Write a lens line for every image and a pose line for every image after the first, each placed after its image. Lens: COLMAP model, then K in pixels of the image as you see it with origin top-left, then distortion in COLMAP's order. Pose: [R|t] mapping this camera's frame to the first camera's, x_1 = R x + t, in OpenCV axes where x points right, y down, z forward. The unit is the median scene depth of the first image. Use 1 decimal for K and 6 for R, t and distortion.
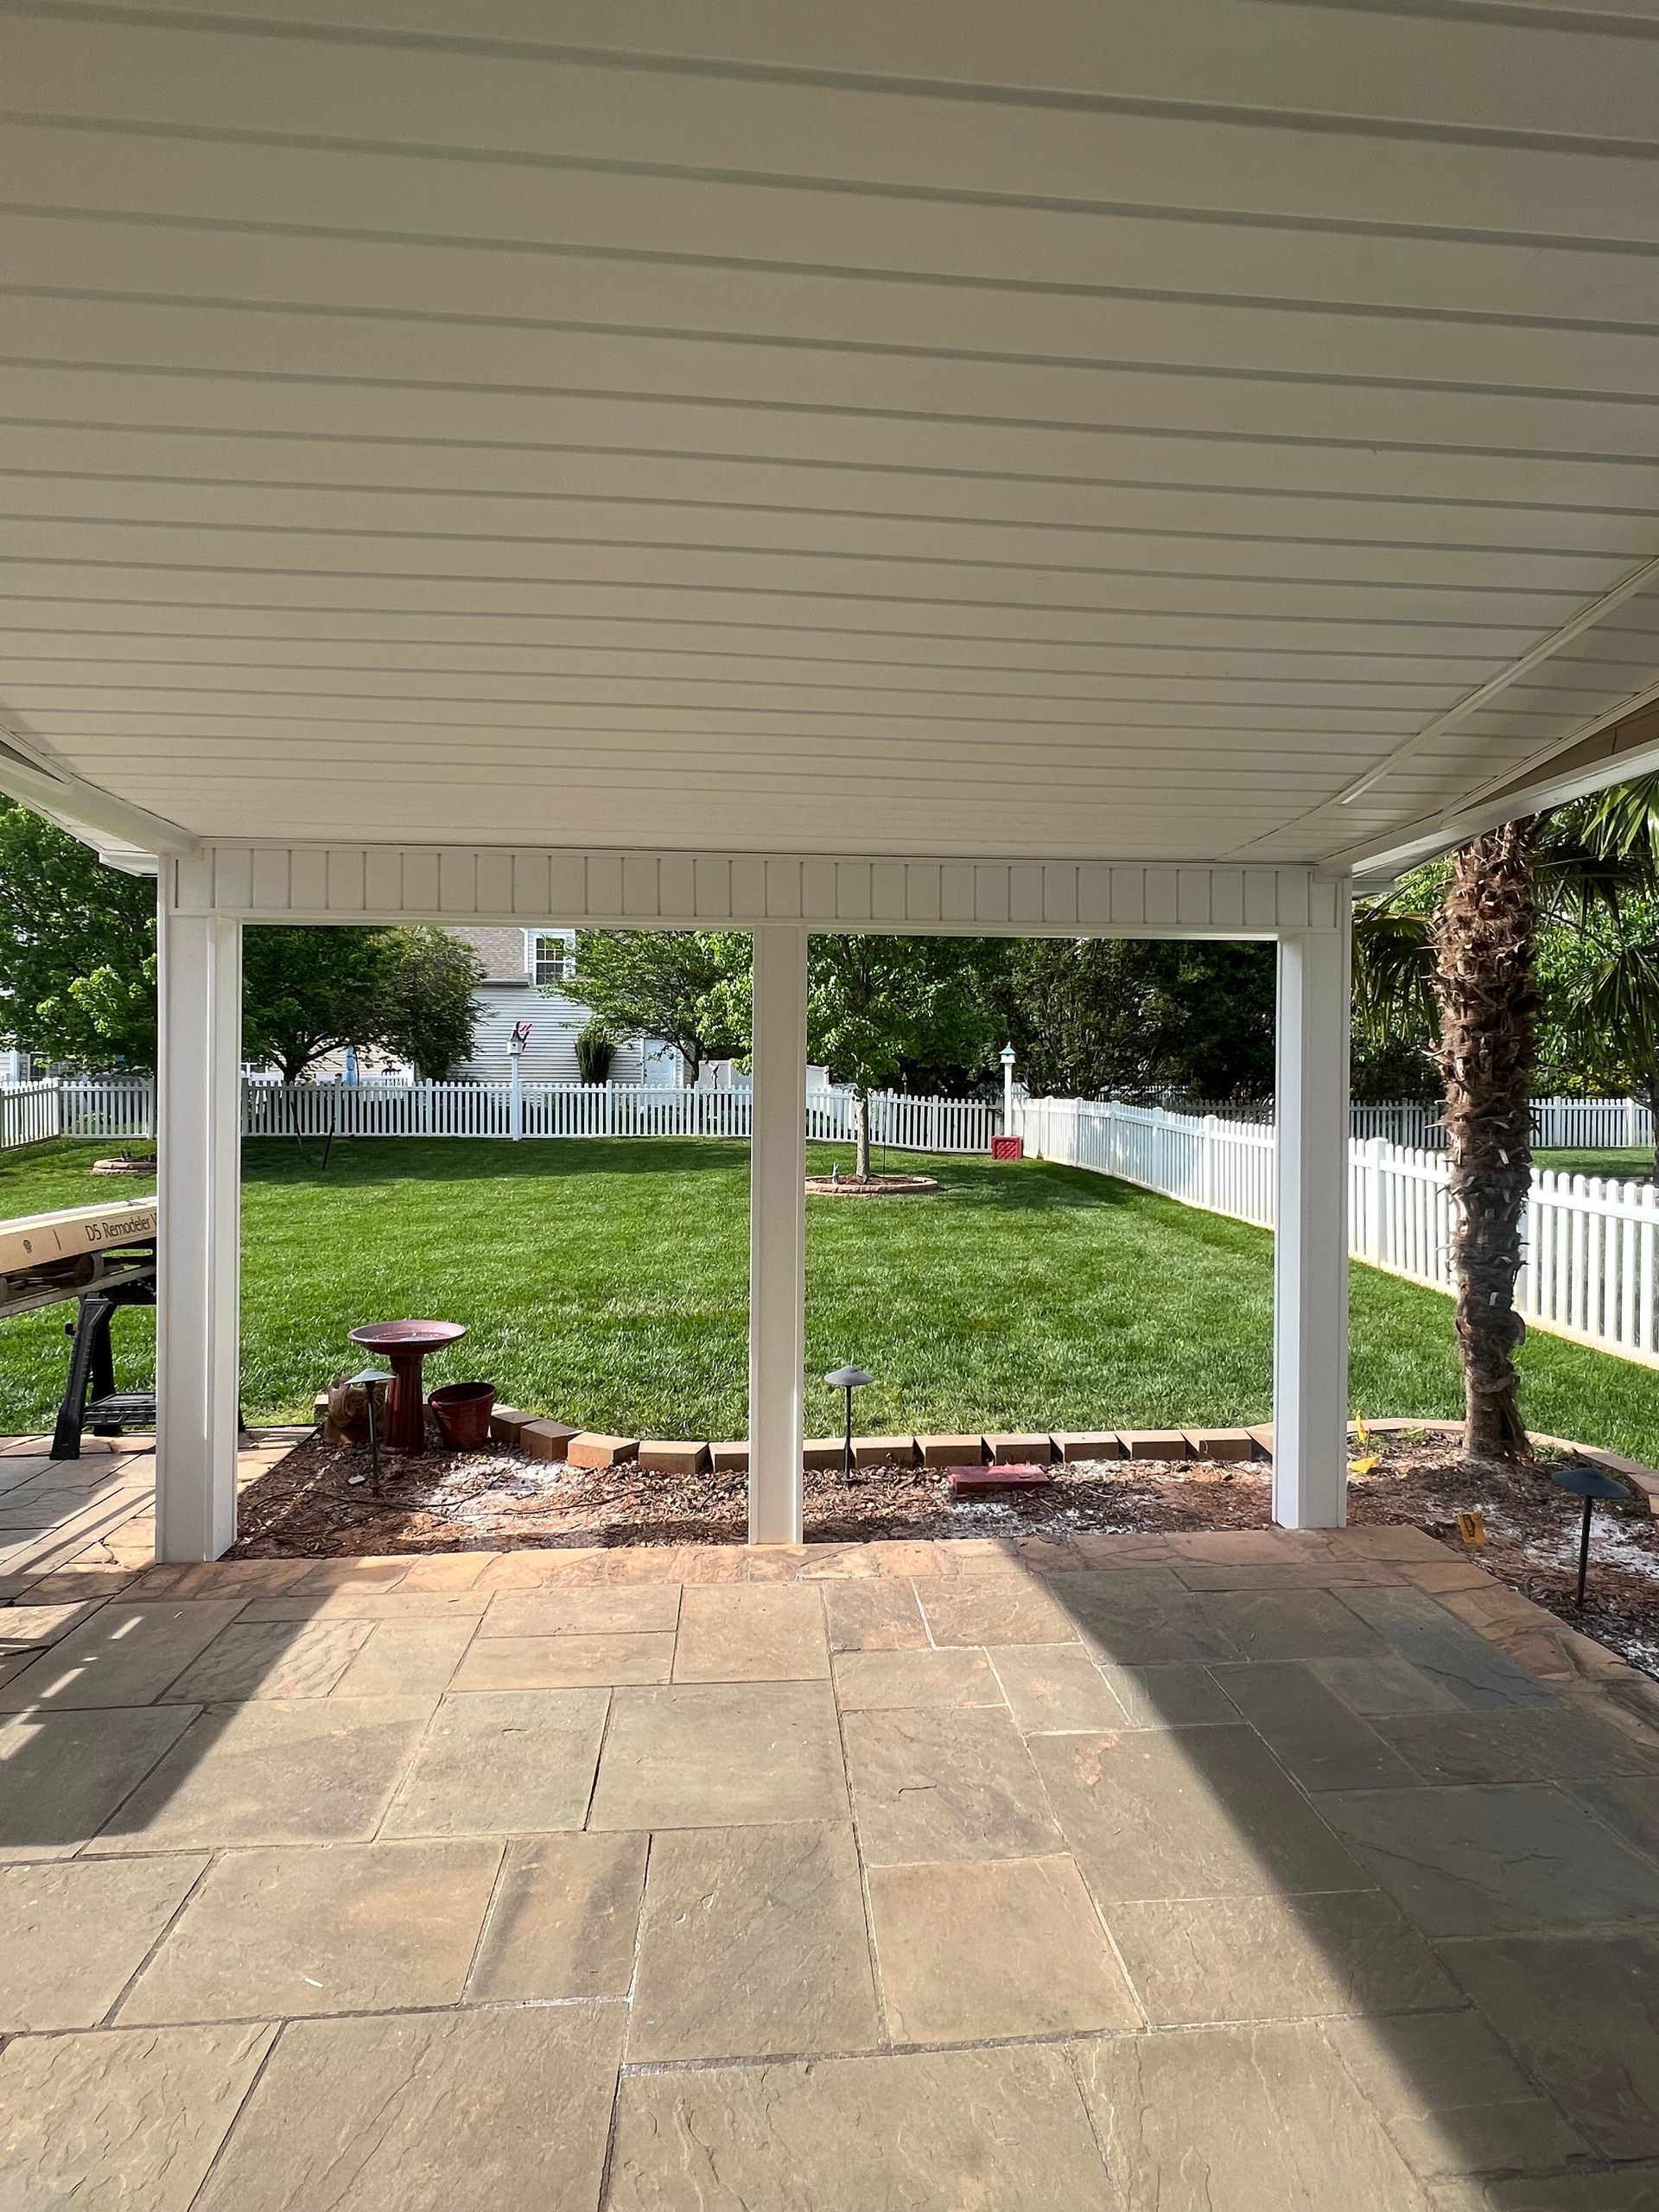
lens RADIAL K [[1127.8, 0, 834.2], [0, 1127.8, 1103.3], [0, 0, 1]] dist [0.001787, 0.000023]
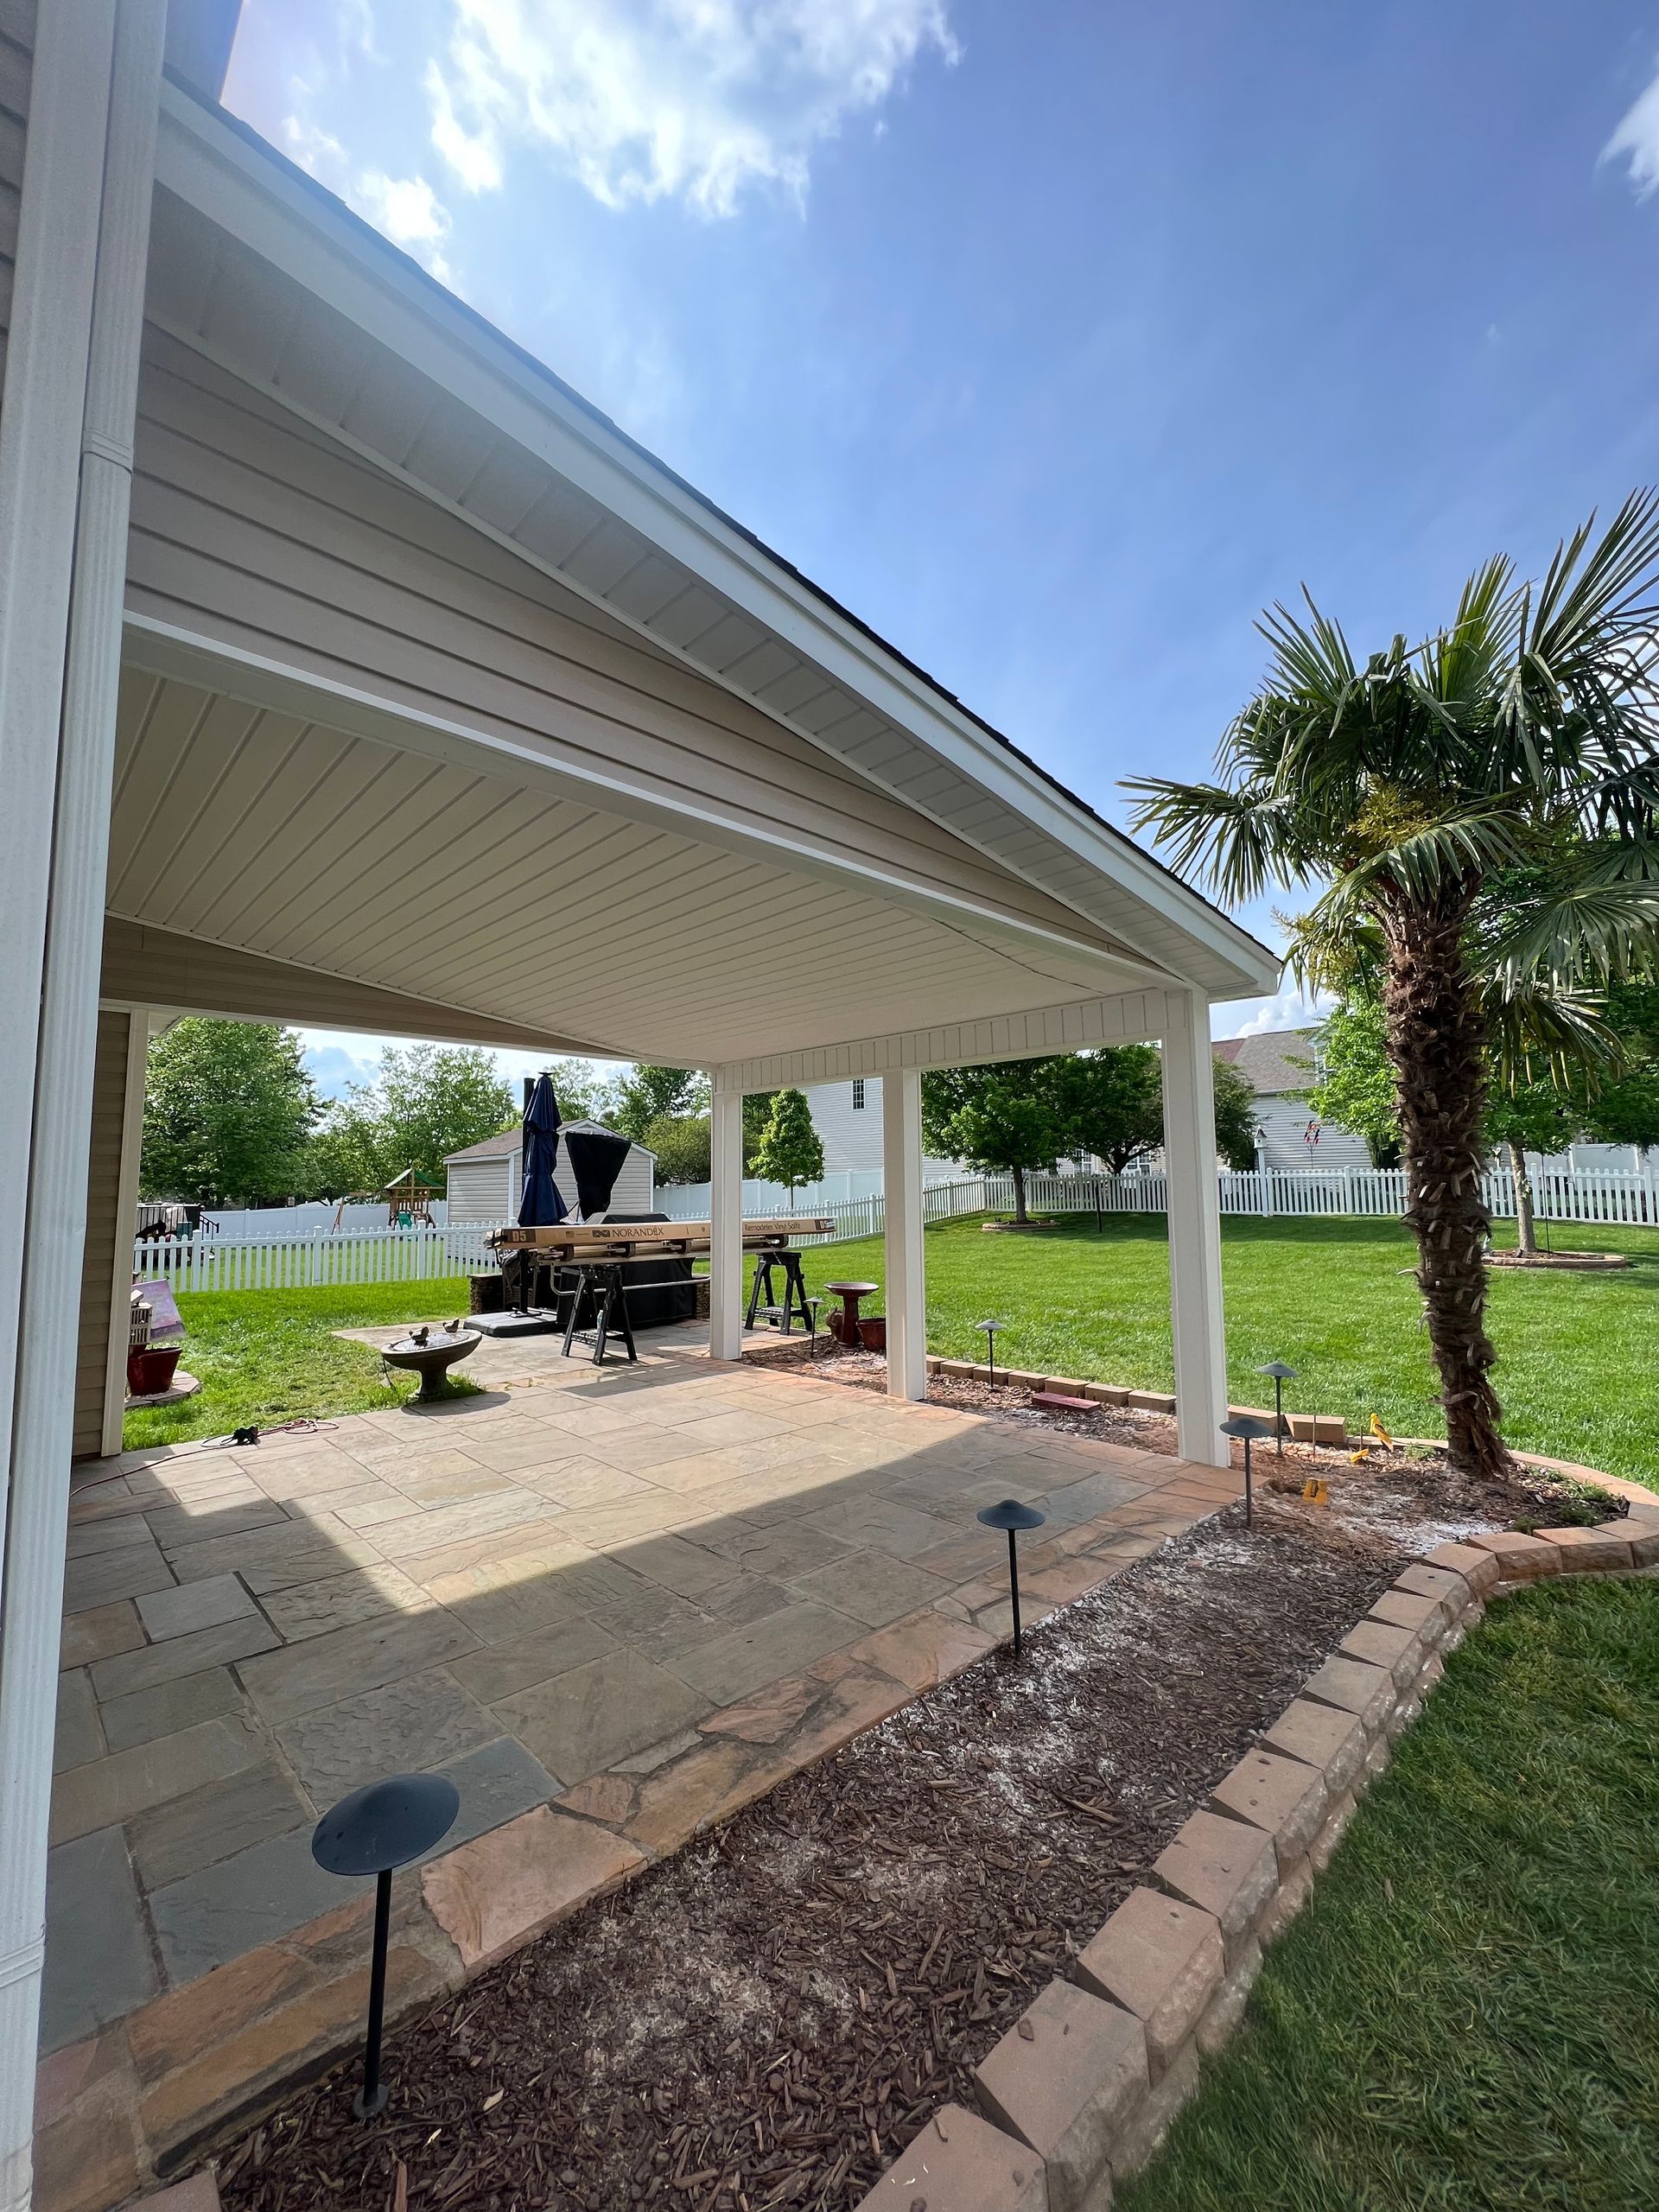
lens RADIAL K [[887.4, 0, 830.5], [0, 887.4, 1104.6], [0, 0, 1]] dist [-0.000062, 0.000014]
pose [[0.632741, -0.081811, -0.770029, 0.926619], [0.003107, 0.994664, -0.103124, 0.050694], [0.774357, 0.062859, 0.629619, -0.042861]]
